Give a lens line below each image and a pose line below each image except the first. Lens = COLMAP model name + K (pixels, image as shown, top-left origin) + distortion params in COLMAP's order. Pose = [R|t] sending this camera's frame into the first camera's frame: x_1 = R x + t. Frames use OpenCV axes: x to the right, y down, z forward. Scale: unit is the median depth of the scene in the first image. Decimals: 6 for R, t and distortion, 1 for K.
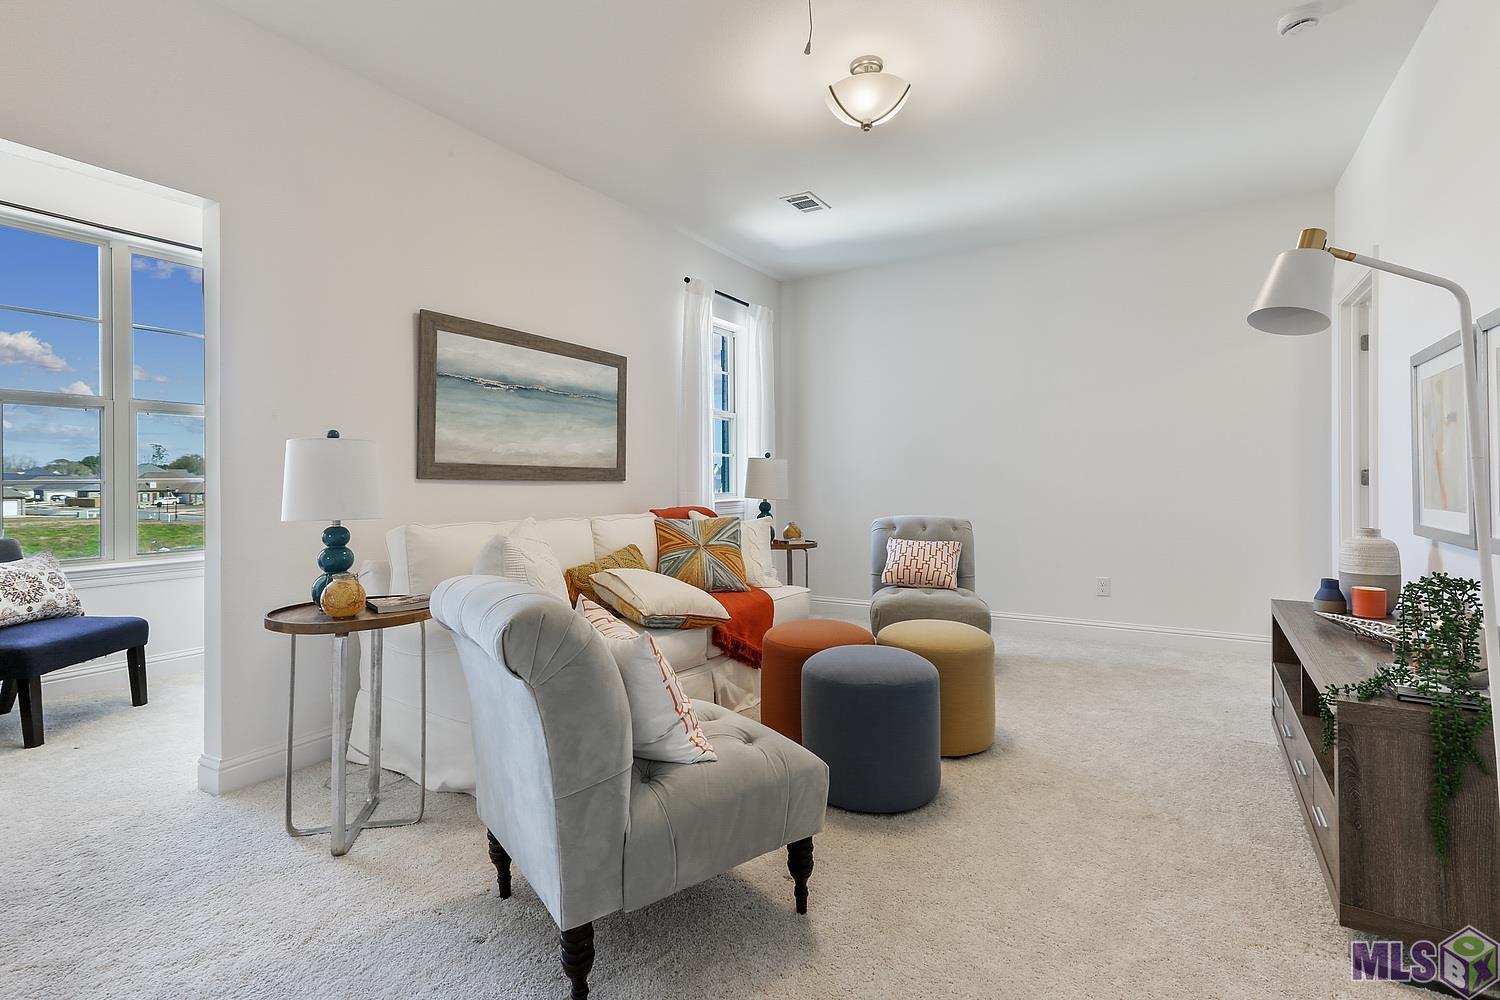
lens RADIAL K [[719.6, 0, 774.7], [0, 719.6, 475.7], [0, 0, 1]] dist [0.009608, 0.000166]
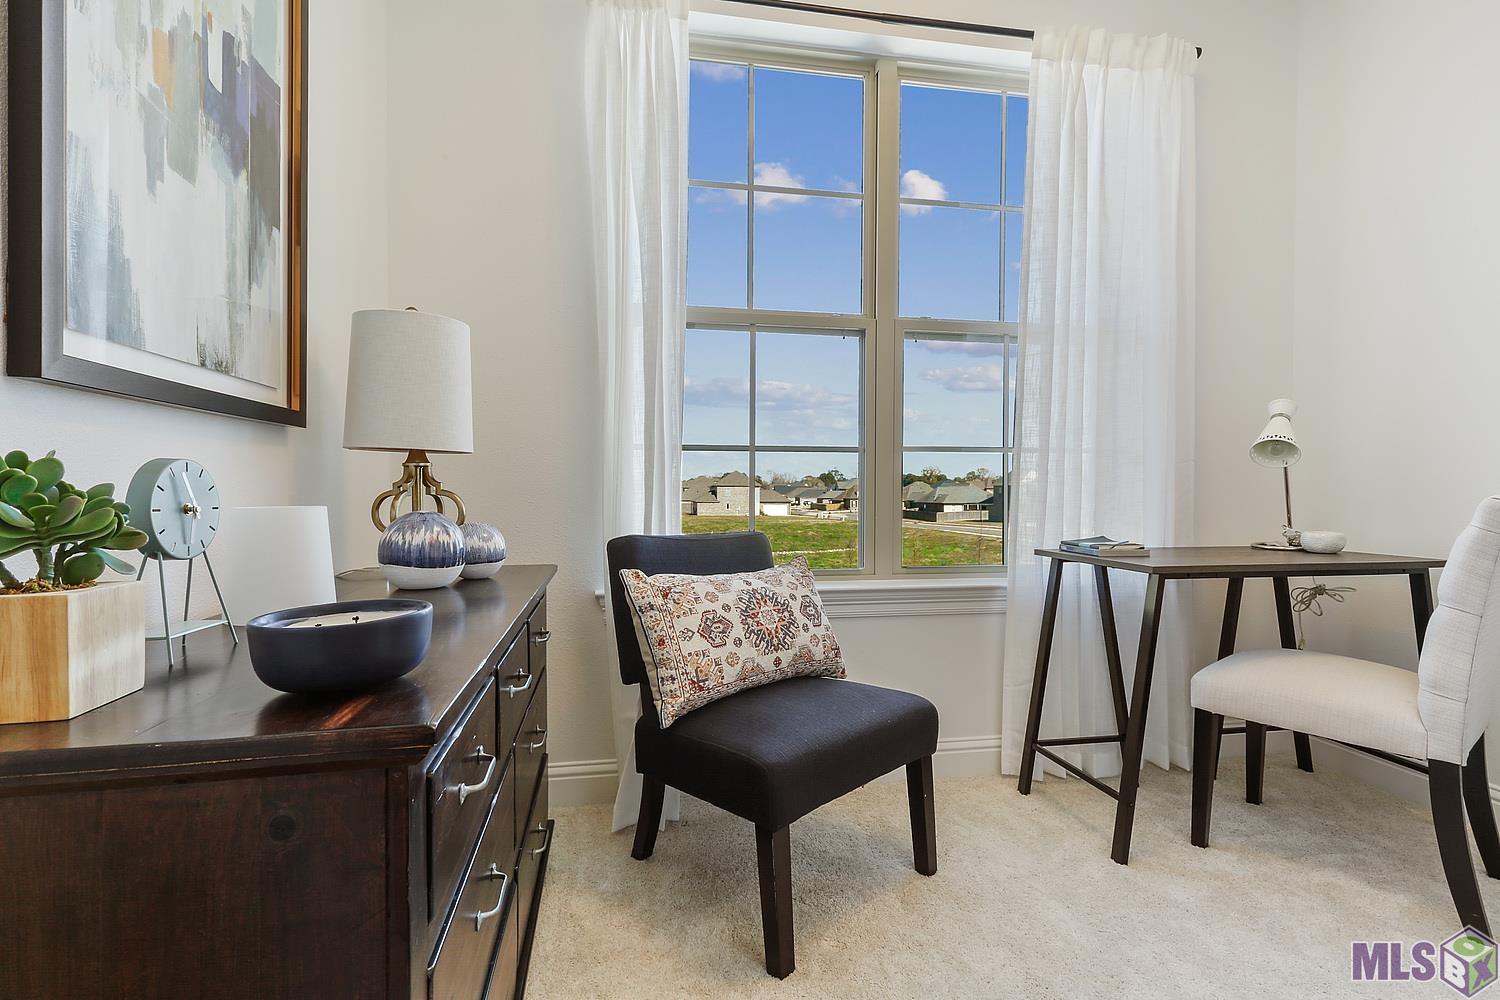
lens RADIAL K [[719.6, 0, 749.3], [0, 719.6, 499.3], [0, 0, 1]] dist [0.009608, 0.000166]
pose [[0.653403, 0.016279, -0.756835, -0.599449], [-0.006116, 0.999850, 0.016226, 0.048764], [0.756985, -0.005973, 0.653405, 0.600142]]
